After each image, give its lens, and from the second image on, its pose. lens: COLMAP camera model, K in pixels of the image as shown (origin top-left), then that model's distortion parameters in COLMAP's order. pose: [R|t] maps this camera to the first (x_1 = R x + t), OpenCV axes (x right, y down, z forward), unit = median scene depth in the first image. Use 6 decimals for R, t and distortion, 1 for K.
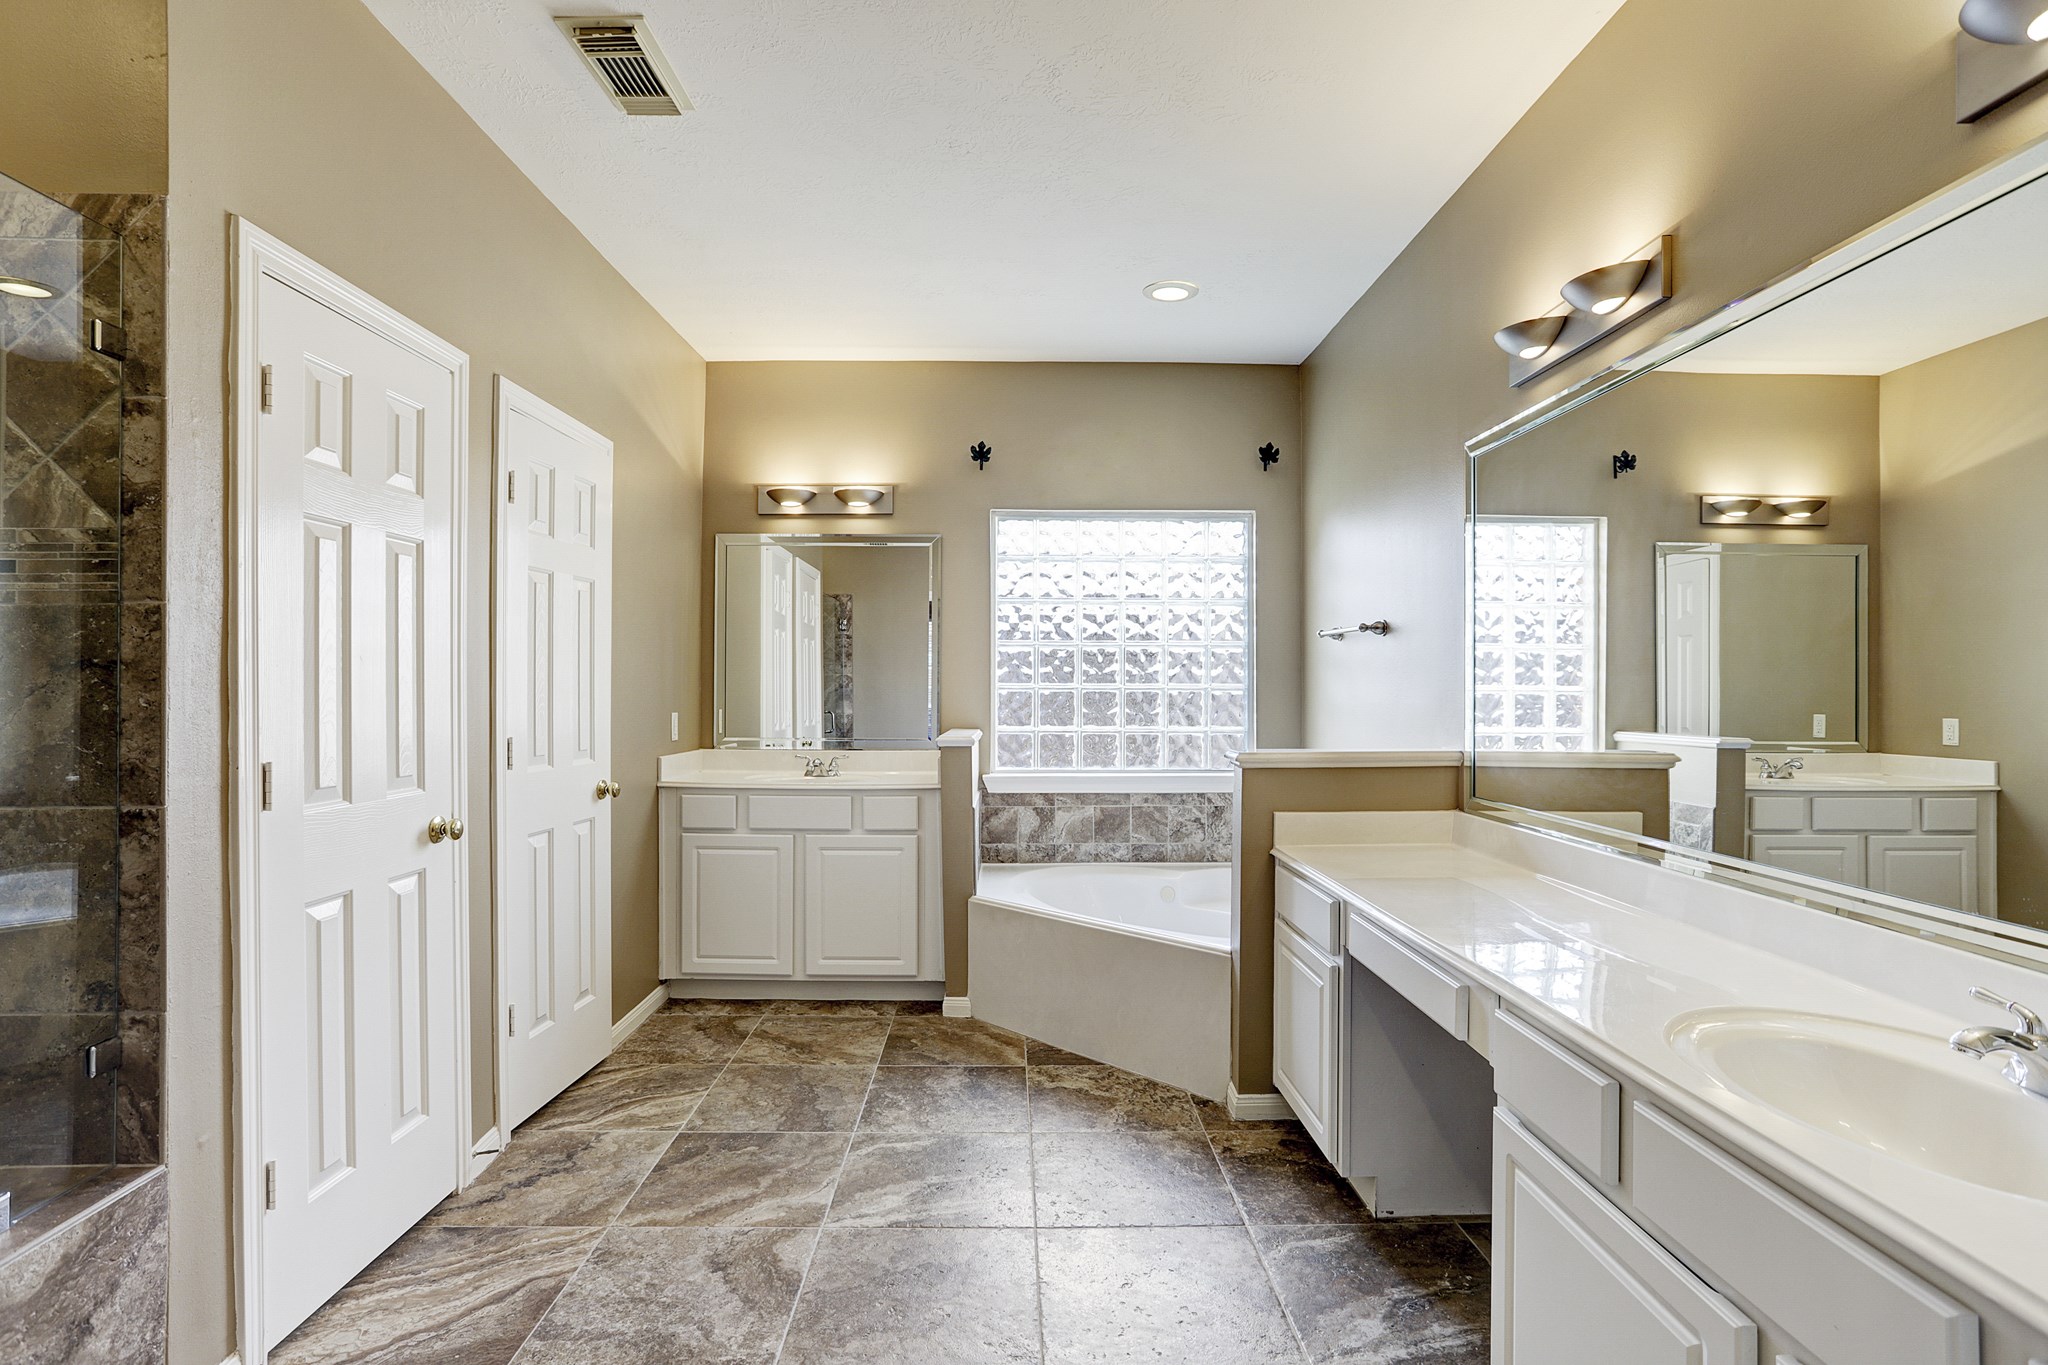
lens RADIAL K [[1002.9, 0, 1024.0], [0, 1002.9, 682.5], [0, 0, 1]] dist [-0.016410, 0.000232]
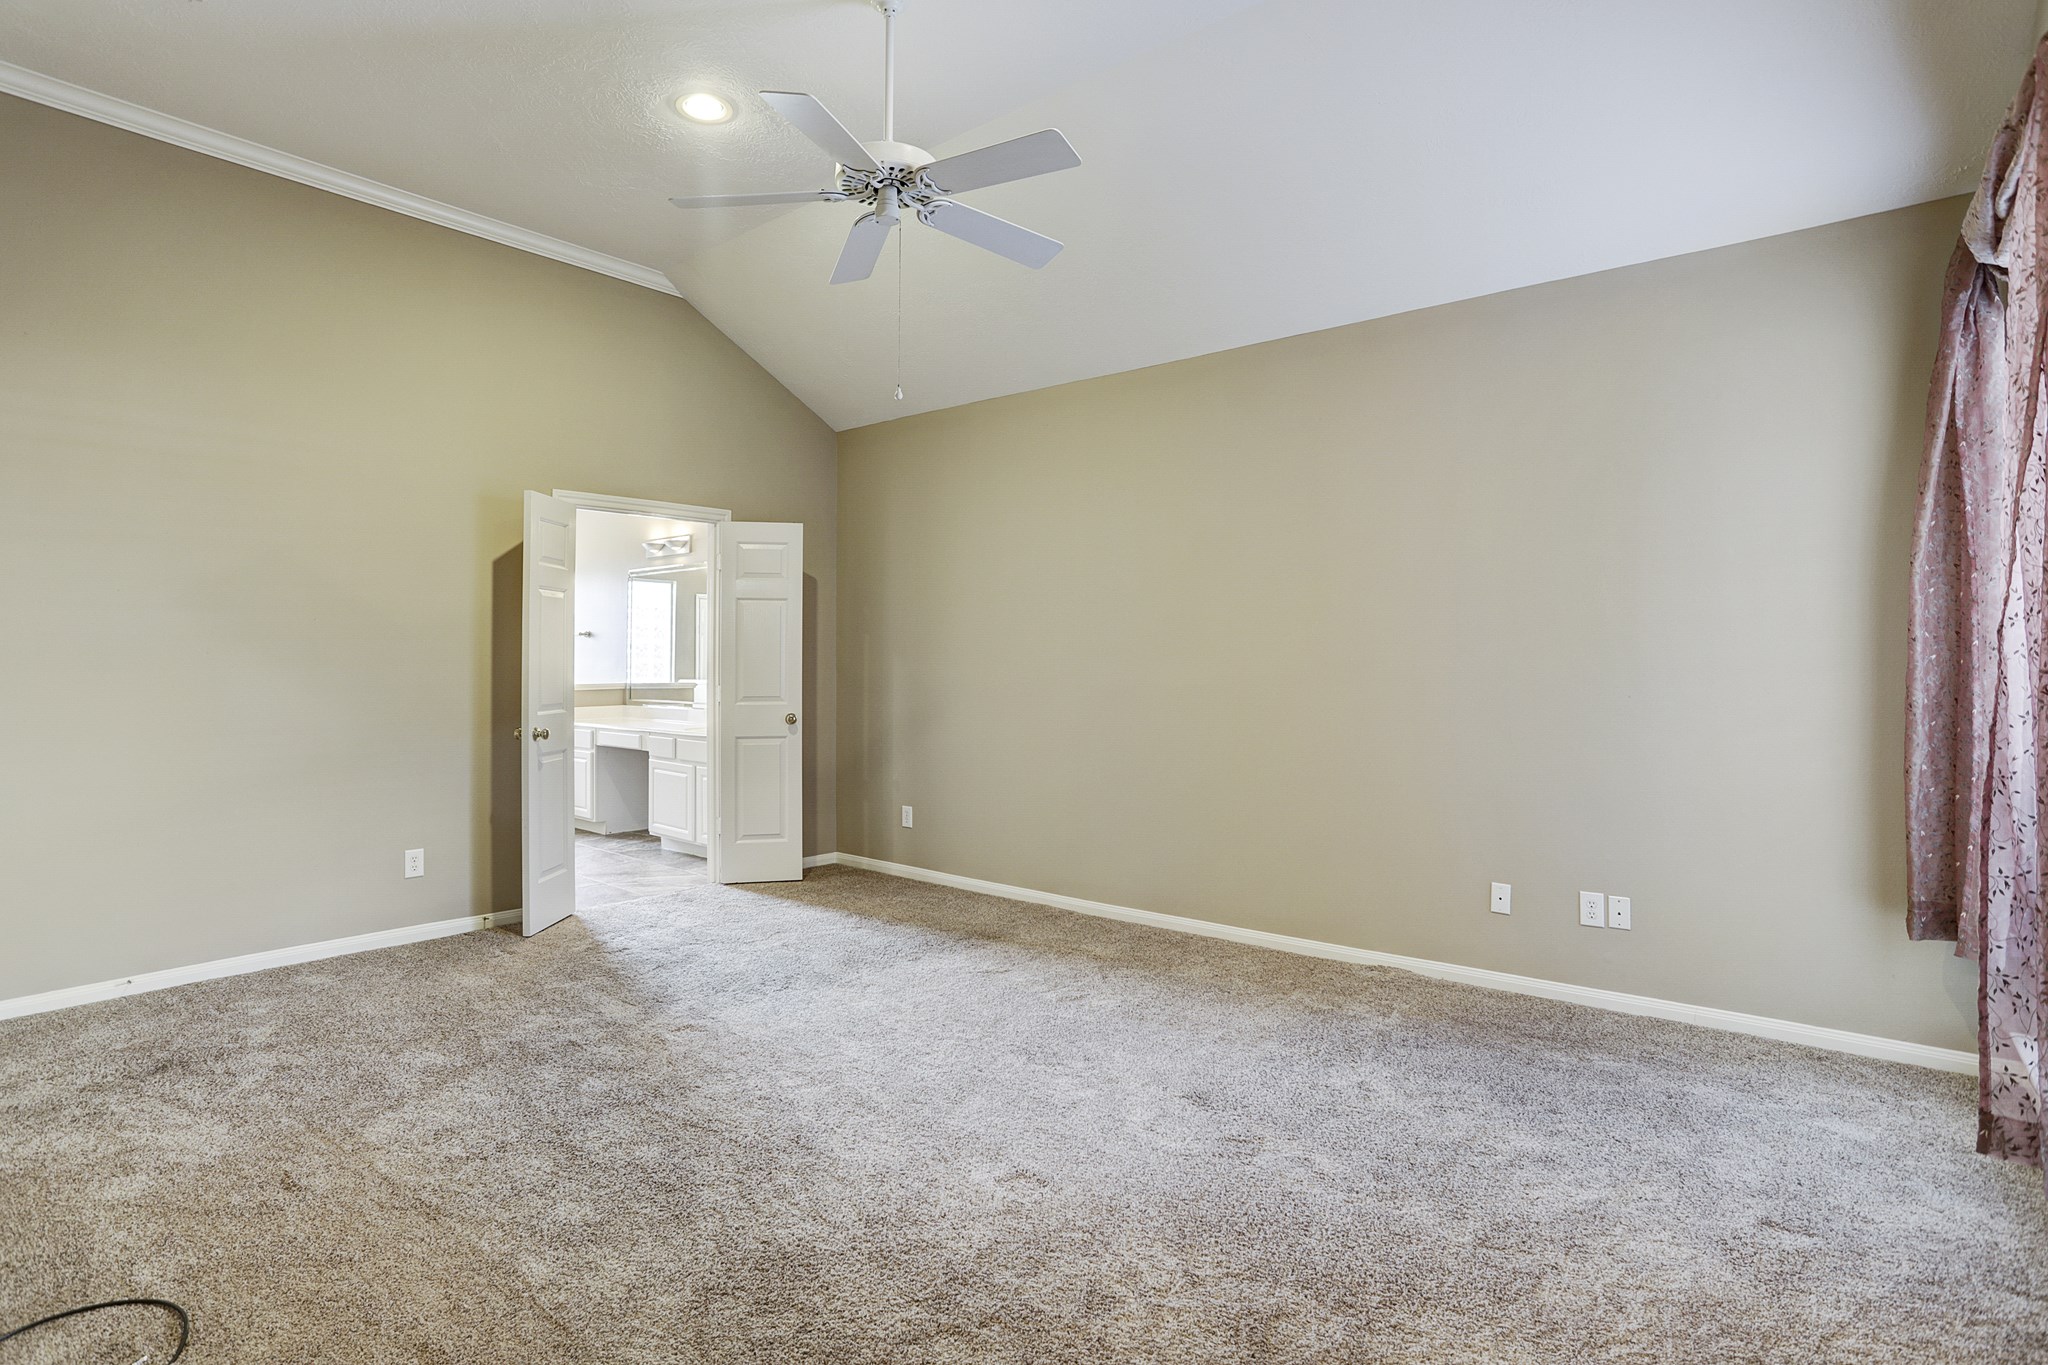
lens RADIAL K [[1002.9, 0, 1024.0], [0, 1002.9, 682.5], [0, 0, 1]] dist [-0.016410, 0.000232]
pose [[0.650327, -0.003670, 0.759645, -1.089084], [-0.017908, 0.999636, 0.020160, -0.009381], [-0.759443, -0.026715, 0.650025, -1.875964]]
